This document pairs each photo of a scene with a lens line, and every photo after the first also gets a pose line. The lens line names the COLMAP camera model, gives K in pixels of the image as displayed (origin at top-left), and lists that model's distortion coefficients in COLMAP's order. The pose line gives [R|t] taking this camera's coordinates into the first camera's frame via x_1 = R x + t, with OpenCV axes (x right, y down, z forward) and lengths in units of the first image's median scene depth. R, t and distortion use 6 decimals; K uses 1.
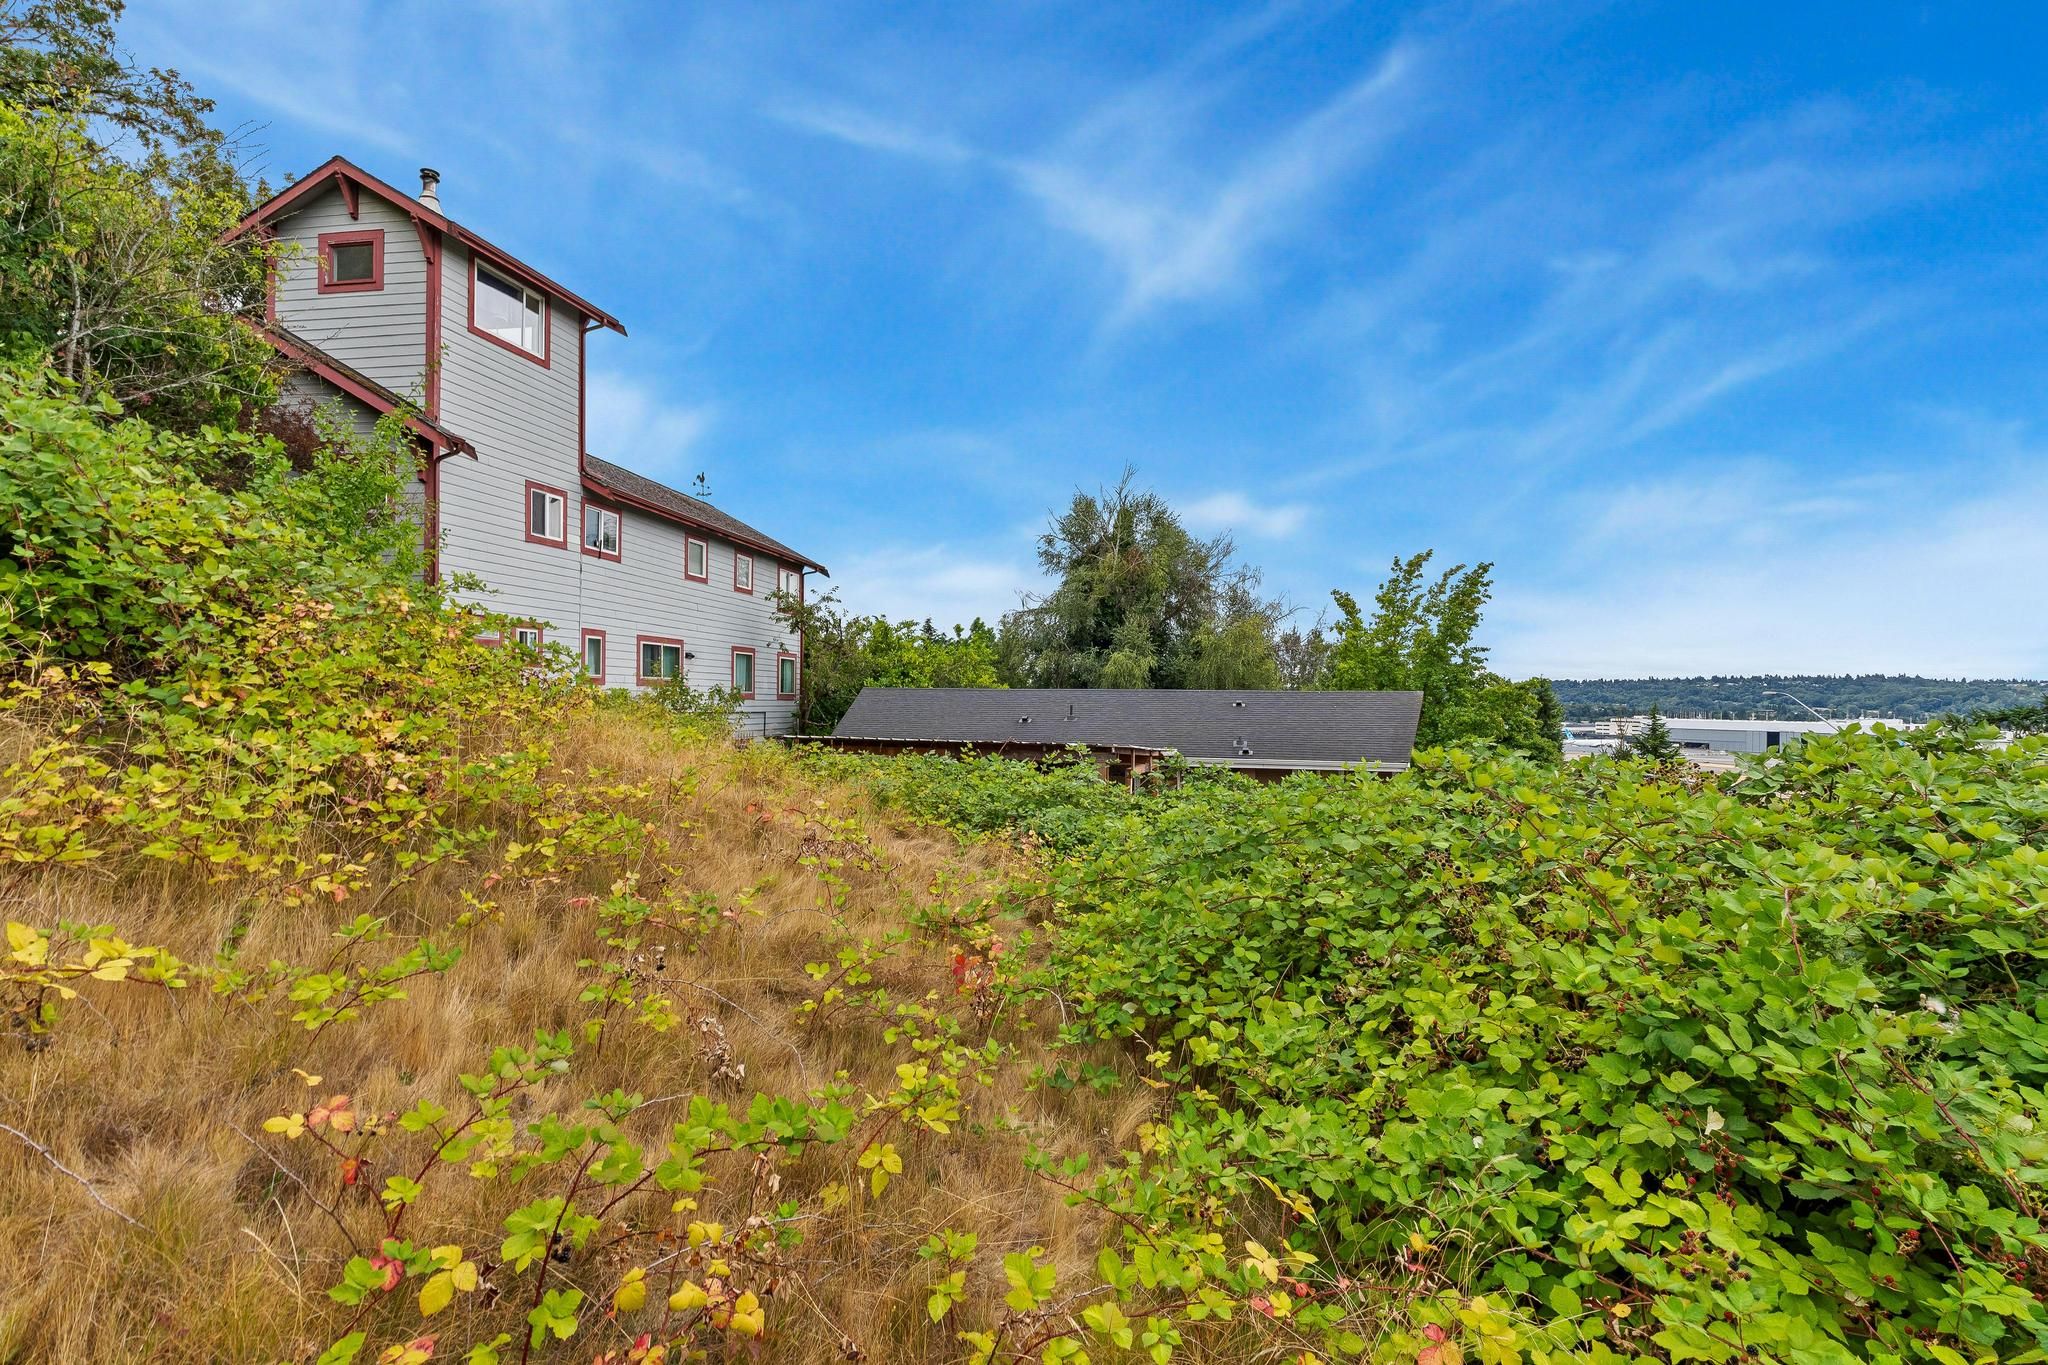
lens RADIAL K [[991.5, 0, 1024.0], [0, 991.5, 682.5], [0, 0, 1]] dist [-0.004279, -0.000339]
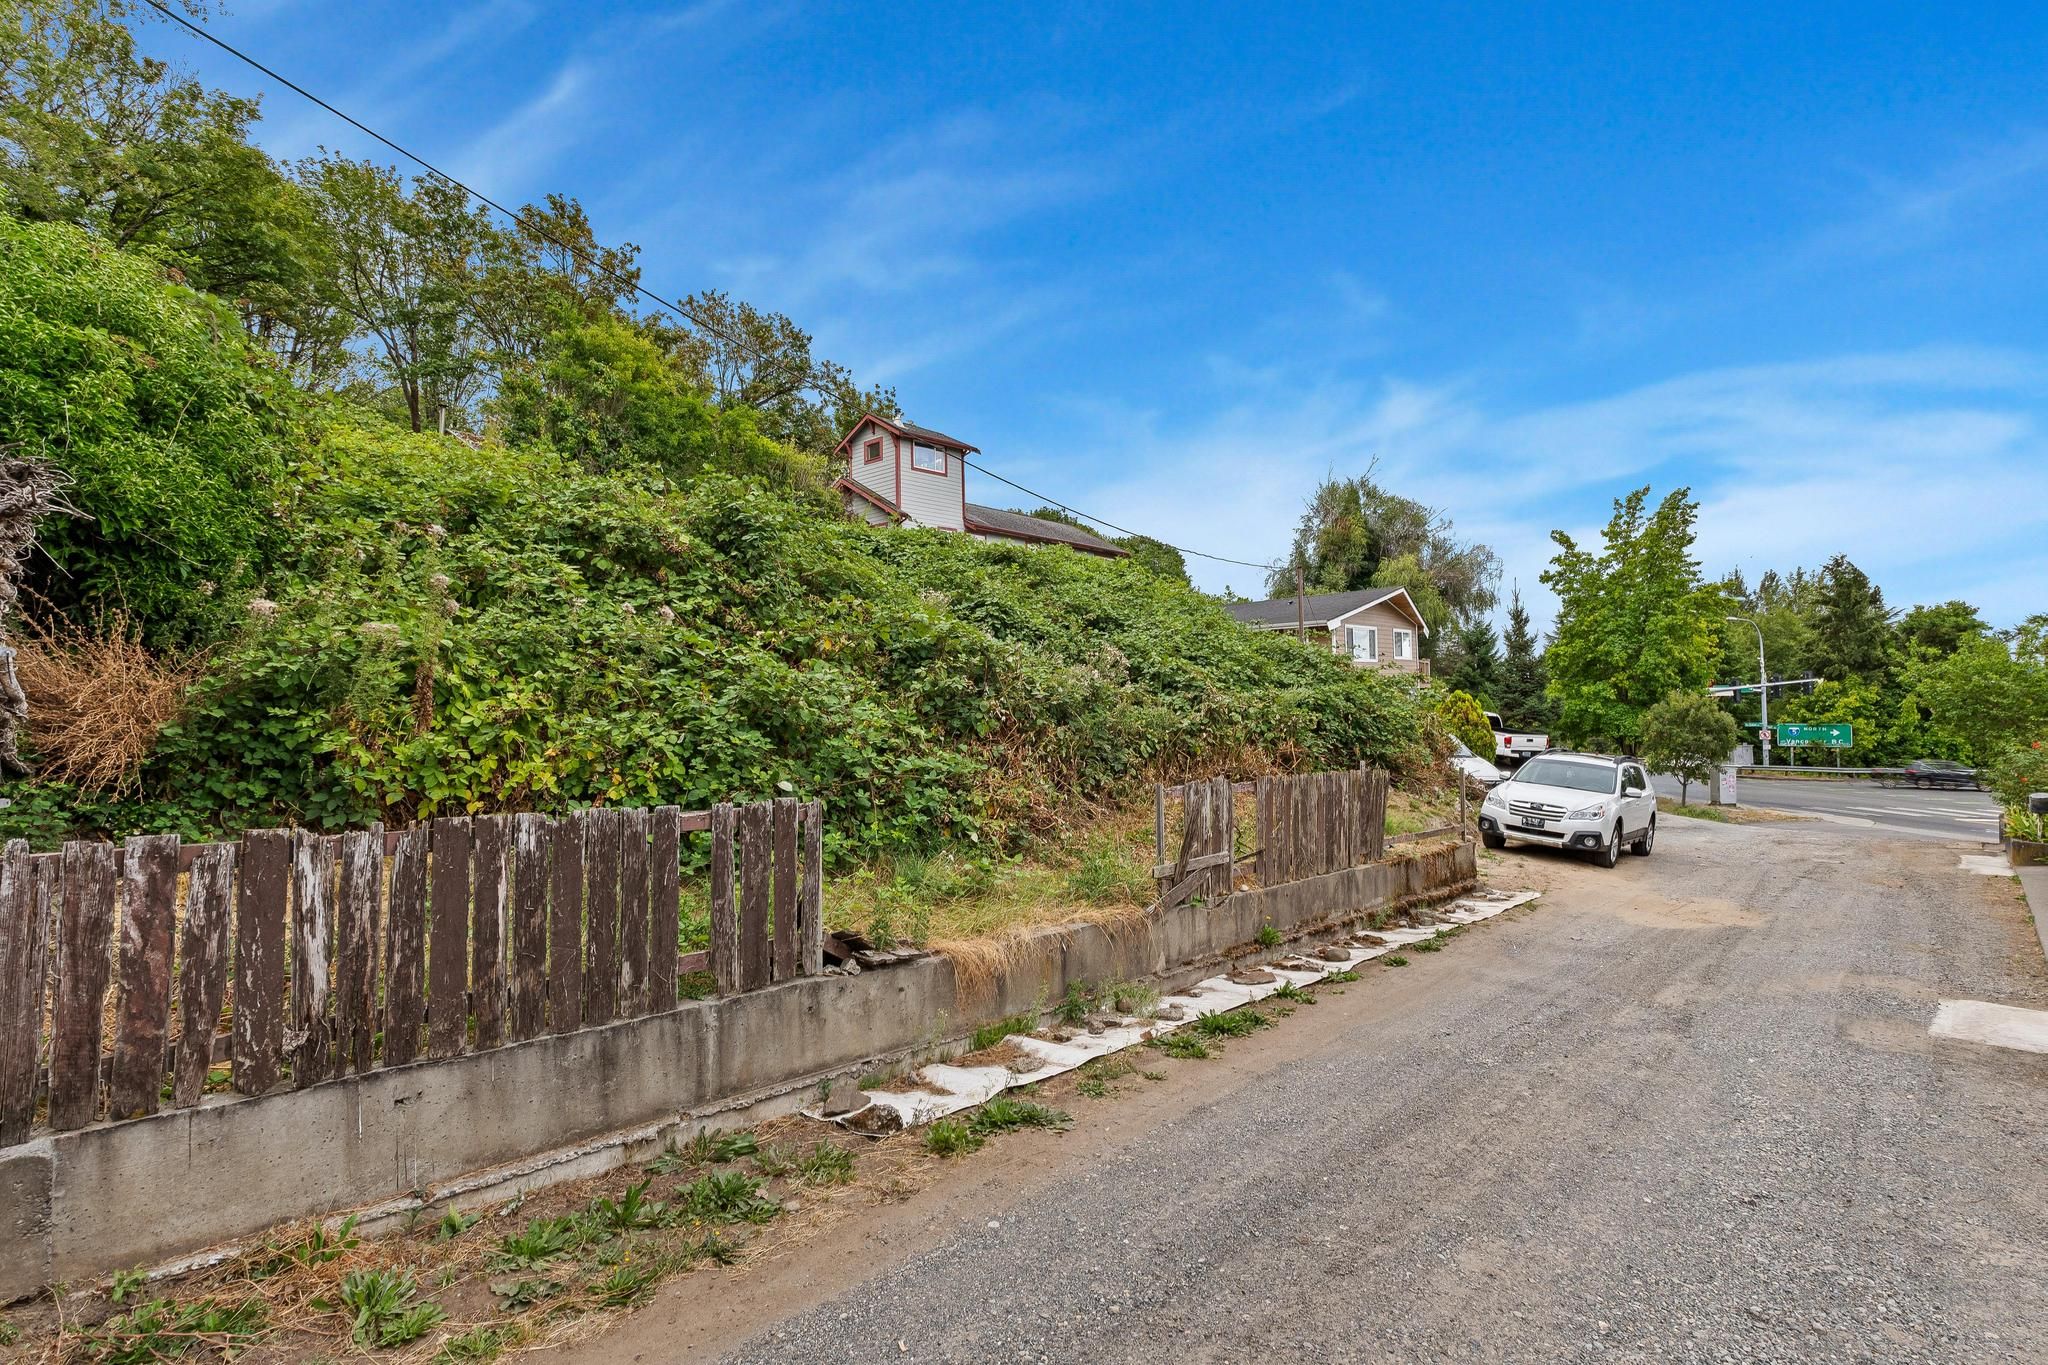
lens RADIAL K [[991.5, 0, 1024.0], [0, 991.5, 682.5], [0, 0, 1]] dist [-0.004279, -0.000339]
pose [[0.846594, -0.050976, -0.529793, 0.514529], [0.038098, 0.998654, -0.035209, 0.147539], [0.530874, 0.009624, 0.847396, -0.508408]]
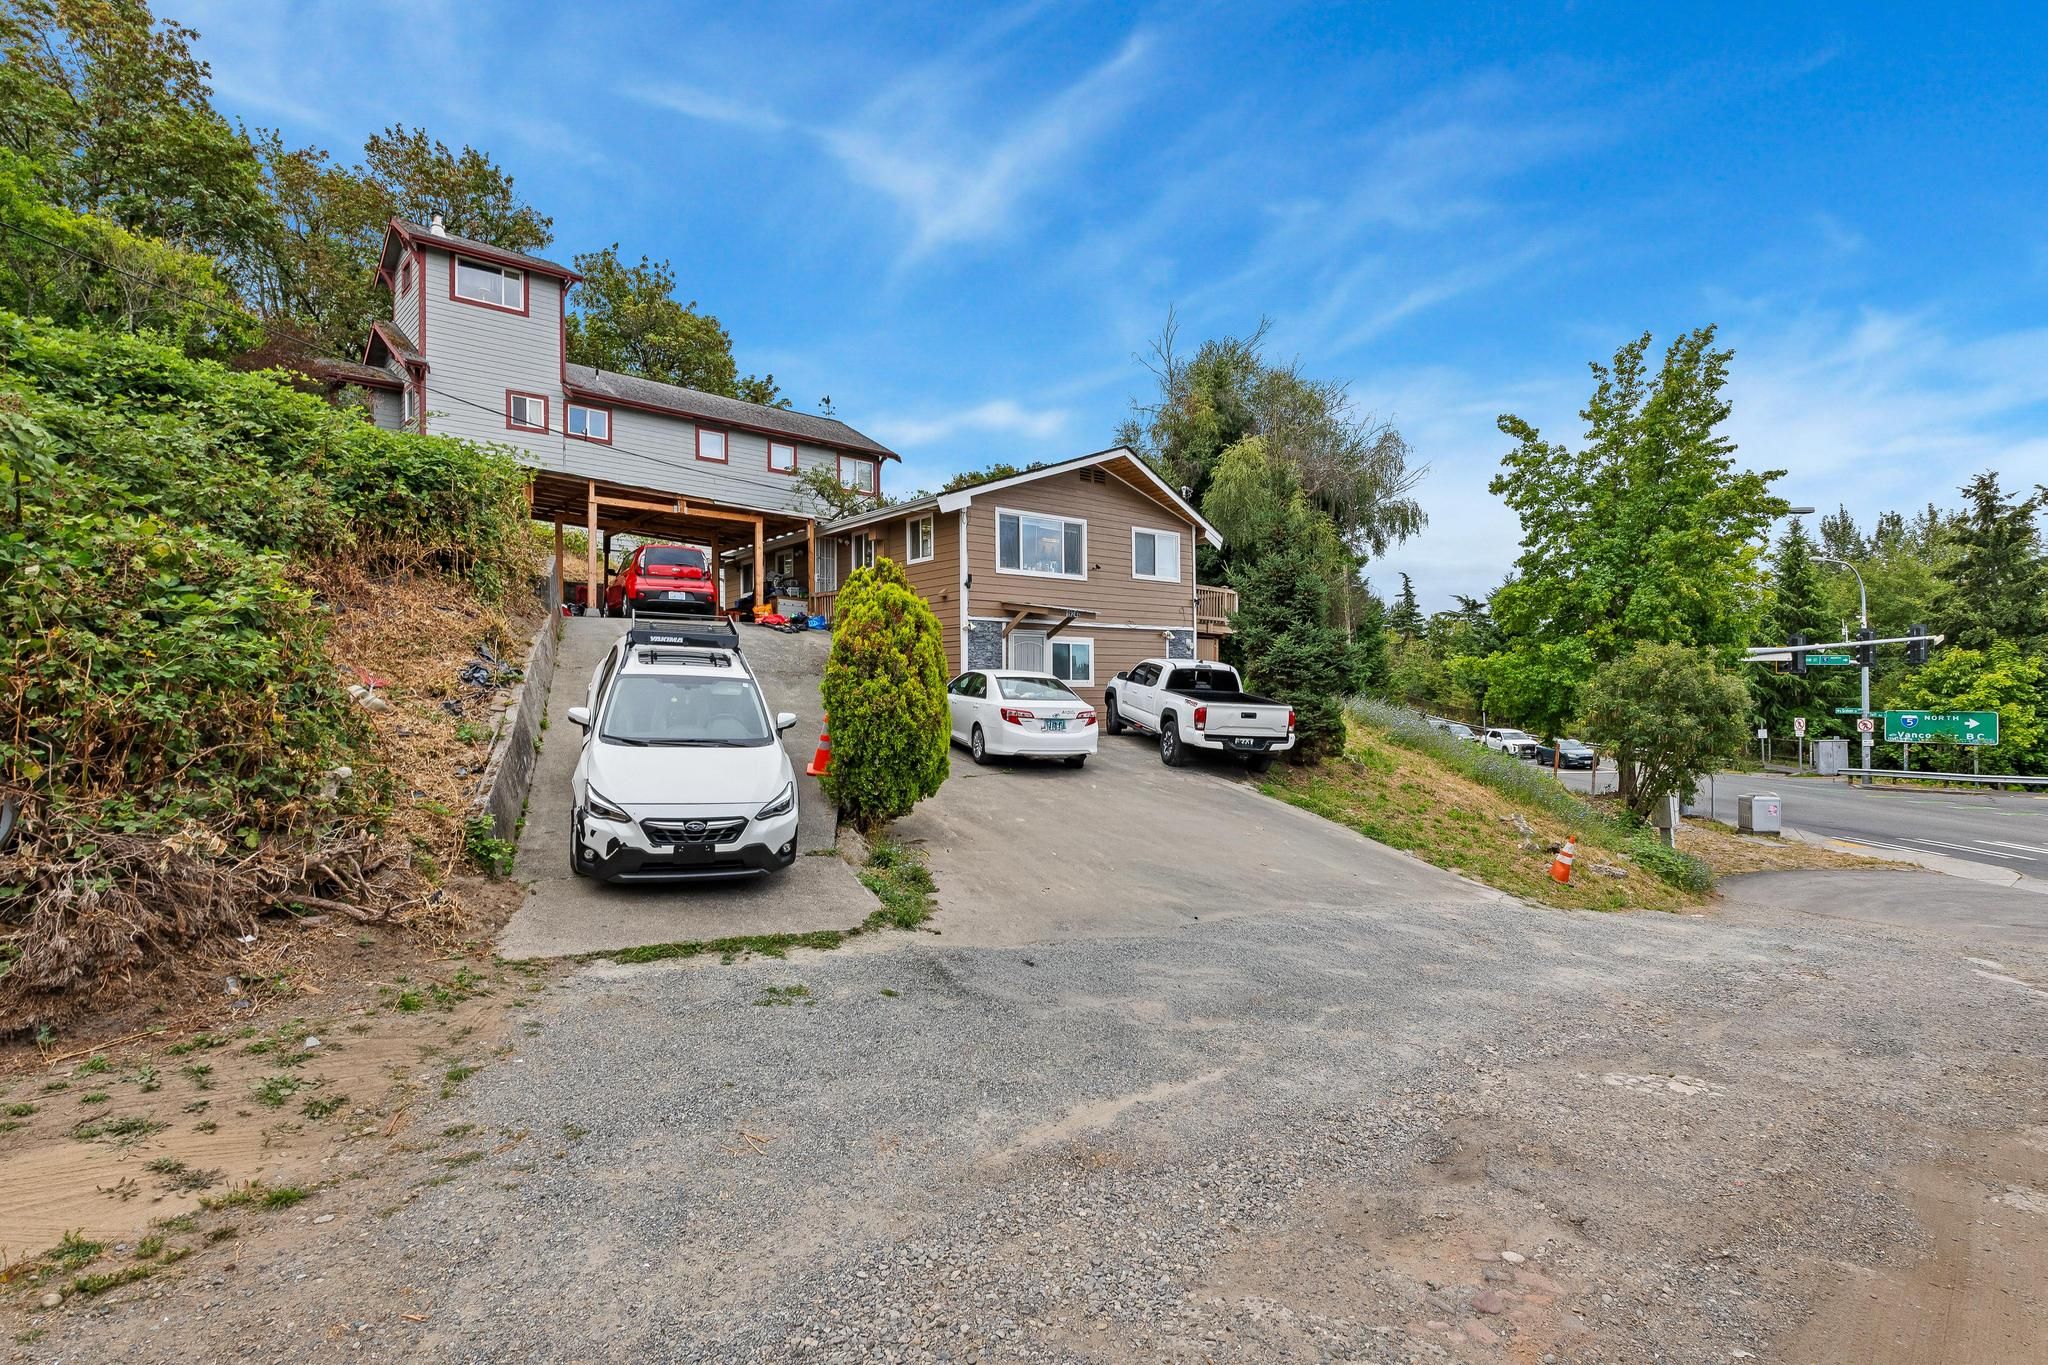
lens RADIAL K [[984.8, 0, 1024.0], [0, 984.8, 682.5], [0, 0, 1]] dist [0.000743, -0.000108]
pose [[0.794253, -0.032419, -0.606722, 0.621871], [0.023940, 0.999470, -0.022065, 0.181513], [0.607116, 0.003001, 0.794608, 0.144406]]
